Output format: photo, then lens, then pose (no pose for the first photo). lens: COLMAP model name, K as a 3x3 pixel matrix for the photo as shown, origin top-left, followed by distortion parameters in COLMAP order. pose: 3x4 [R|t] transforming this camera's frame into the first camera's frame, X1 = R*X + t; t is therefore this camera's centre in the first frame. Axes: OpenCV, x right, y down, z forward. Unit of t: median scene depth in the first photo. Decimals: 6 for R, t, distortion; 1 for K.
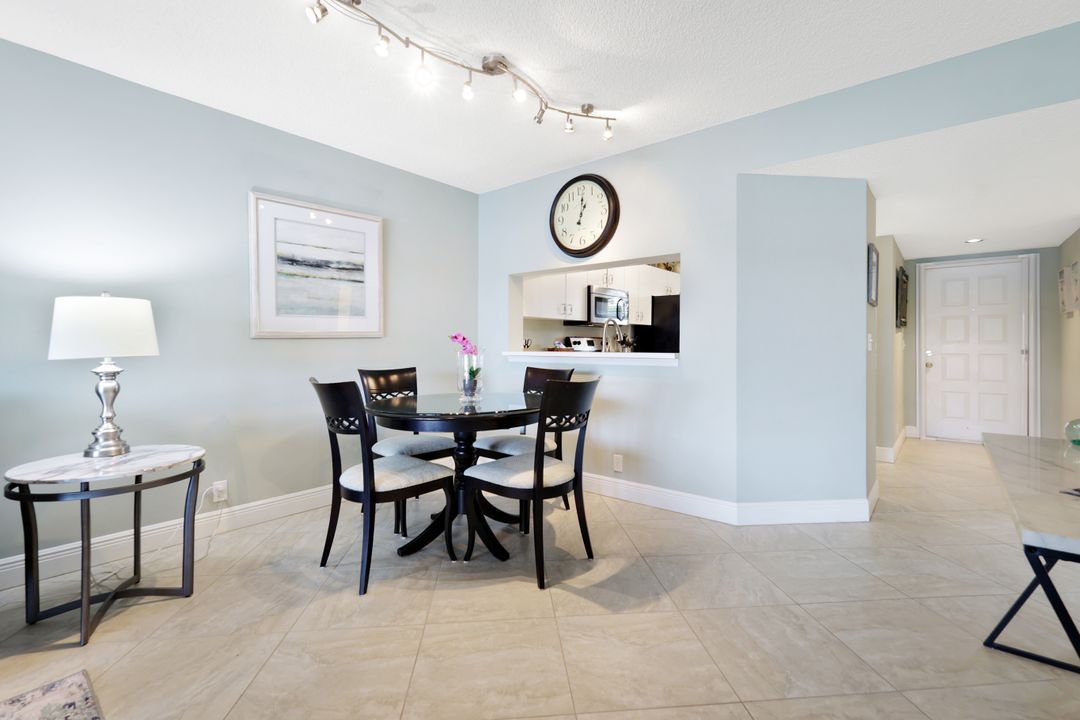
lens RADIAL K [[486.0, 0, 541.8], [0, 486.0, 339.3], [0, 0, 1]] dist [0.004119, -0.000013]
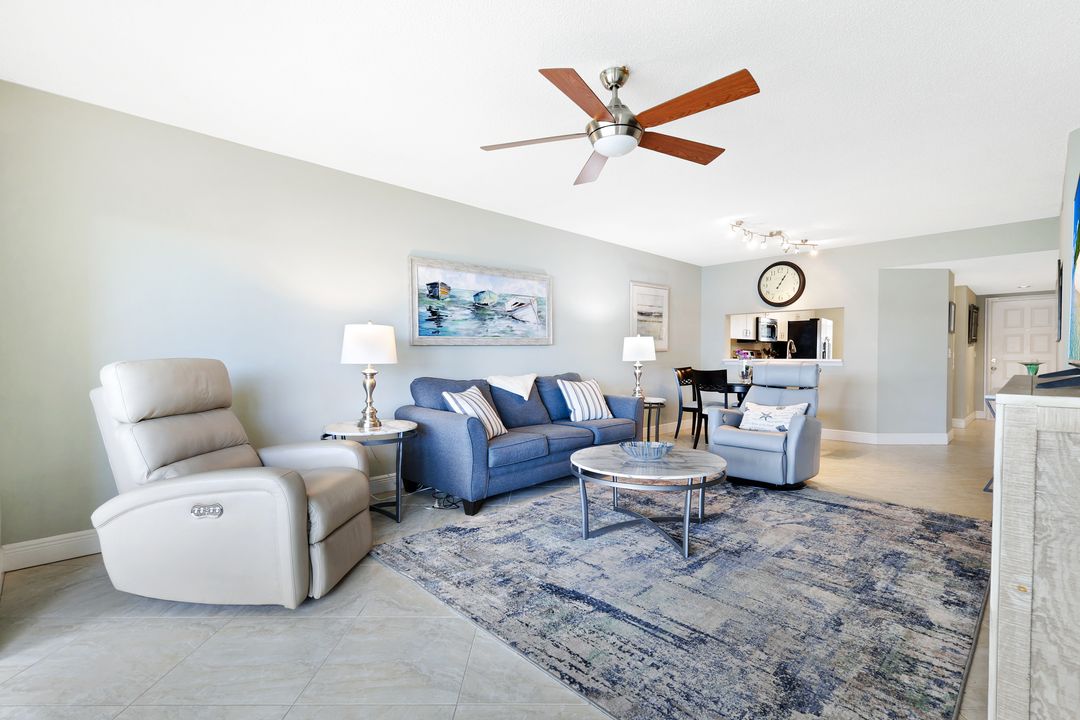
lens RADIAL K [[501.3, 0, 529.0], [0, 501.3, 360.4], [0, 0, 1]] dist [0.001252, -0.000720]
pose [[0.994437, -0.000412, -0.105330, -0.722946], [0.002709, 0.999762, 0.021660, -0.012431], [0.105296, -0.021825, 0.994201, -1.074982]]
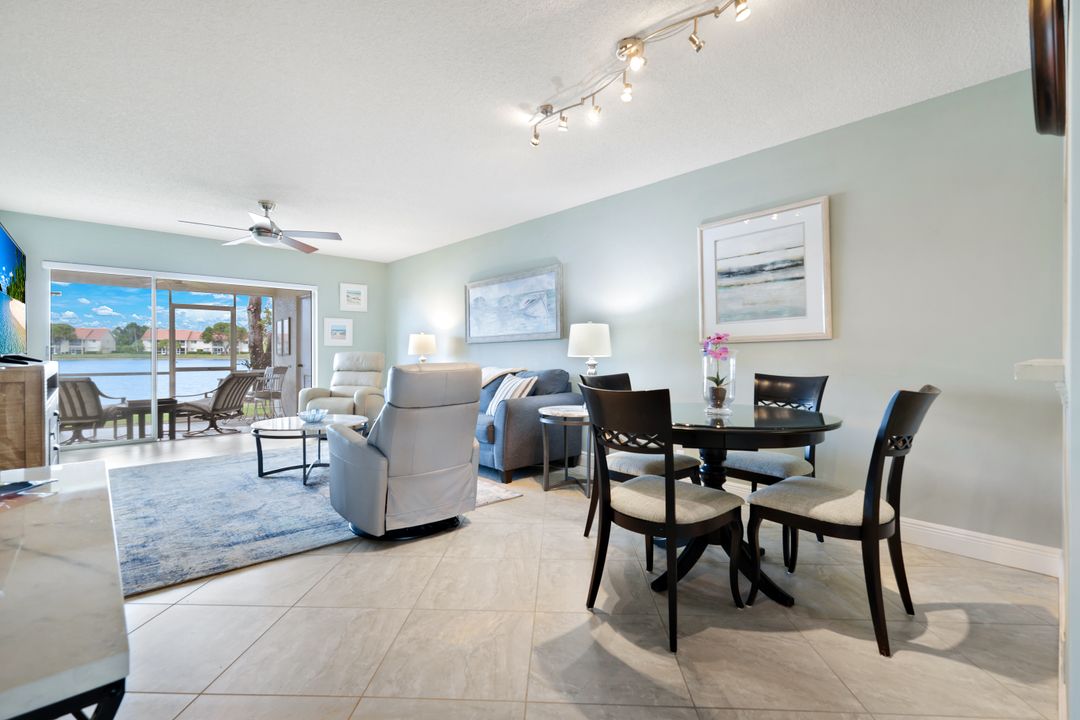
lens RADIAL K [[480.5, 0, 538.5], [0, 480.5, 349.0], [0, 0, 1]] dist [0.001316, 0.000077]
pose [[-0.135319, -0.007956, -0.990770, 0.609663], [0.011255, 0.999891, -0.009567, 0.017007], [0.990738, -0.012446, -0.135215, 0.678929]]
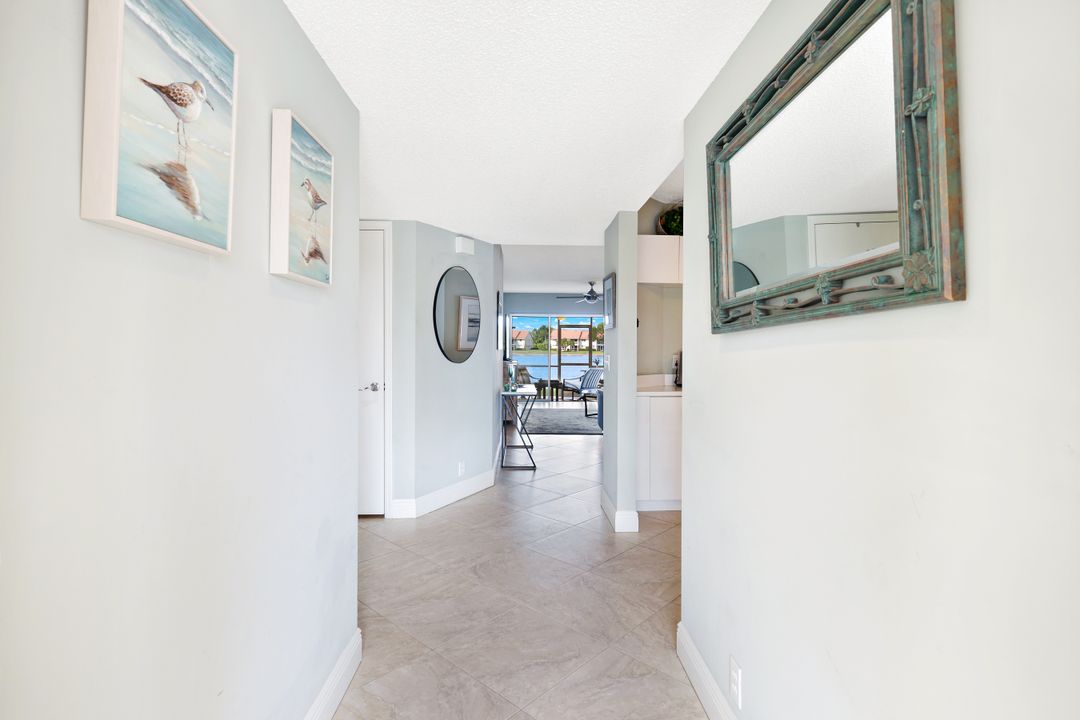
lens RADIAL K [[504.5, 0, 540.0], [0, 504.5, 360.0], [0, 0, 1]] dist [-0.000196, -0.000002]
pose [[-0.746612, 0.006270, -0.665230, 1.504920], [-0.002910, 0.999915, 0.012691, -0.014977], [0.665253, 0.011411, -0.746530, 1.698727]]
